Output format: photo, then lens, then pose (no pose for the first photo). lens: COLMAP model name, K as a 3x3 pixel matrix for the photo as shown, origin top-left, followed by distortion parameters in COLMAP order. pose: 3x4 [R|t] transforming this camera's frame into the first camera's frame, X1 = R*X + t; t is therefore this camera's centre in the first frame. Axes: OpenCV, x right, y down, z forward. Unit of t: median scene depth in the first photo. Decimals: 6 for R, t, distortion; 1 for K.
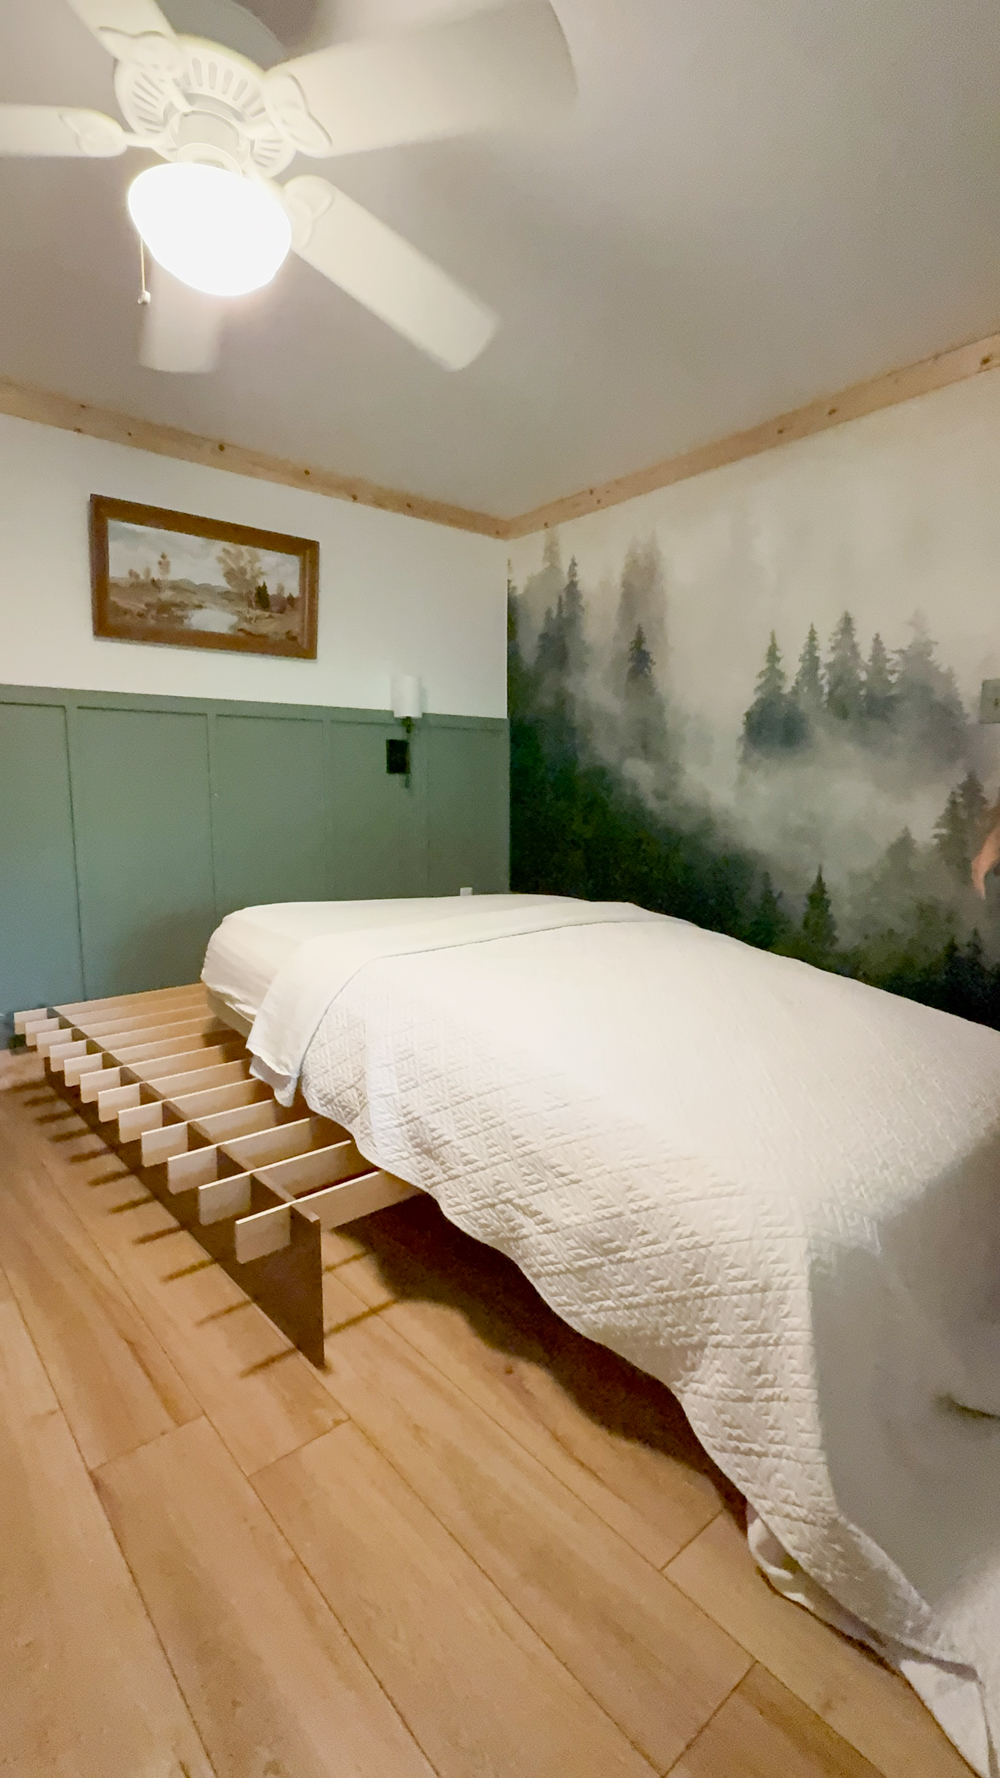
lens RADIAL K [[801.6, 0, 493.9], [0, 801.6, 901.7], [0, 0, 1]] dist [-0.017380, -0.000206]
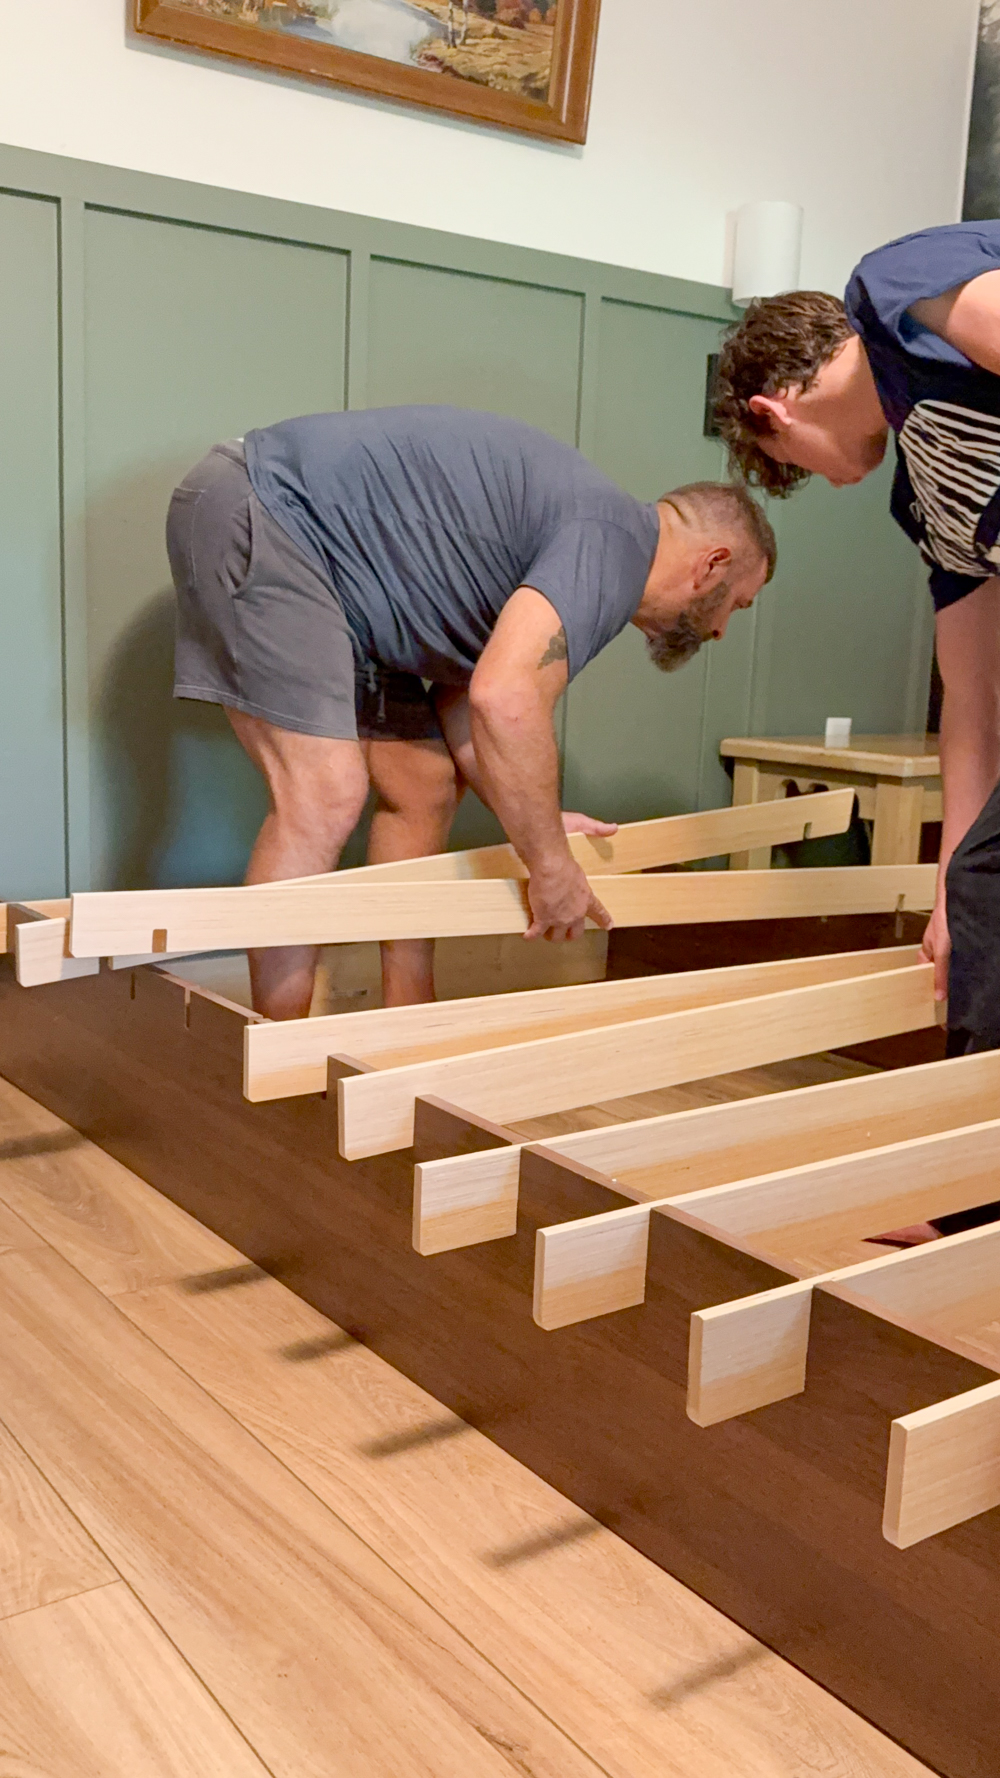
lens RADIAL K [[1569.5, 0, 513.5], [0, 1569.5, 891.7], [0, 0, 1]] dist [-0.037002, 0.043431]
pose [[0.994719, 0.052328, -0.088296, -0.172389], [-0.048692, 0.997894, 0.042847, 0.067790], [0.090352, -0.038322, 0.995172, 0.148535]]
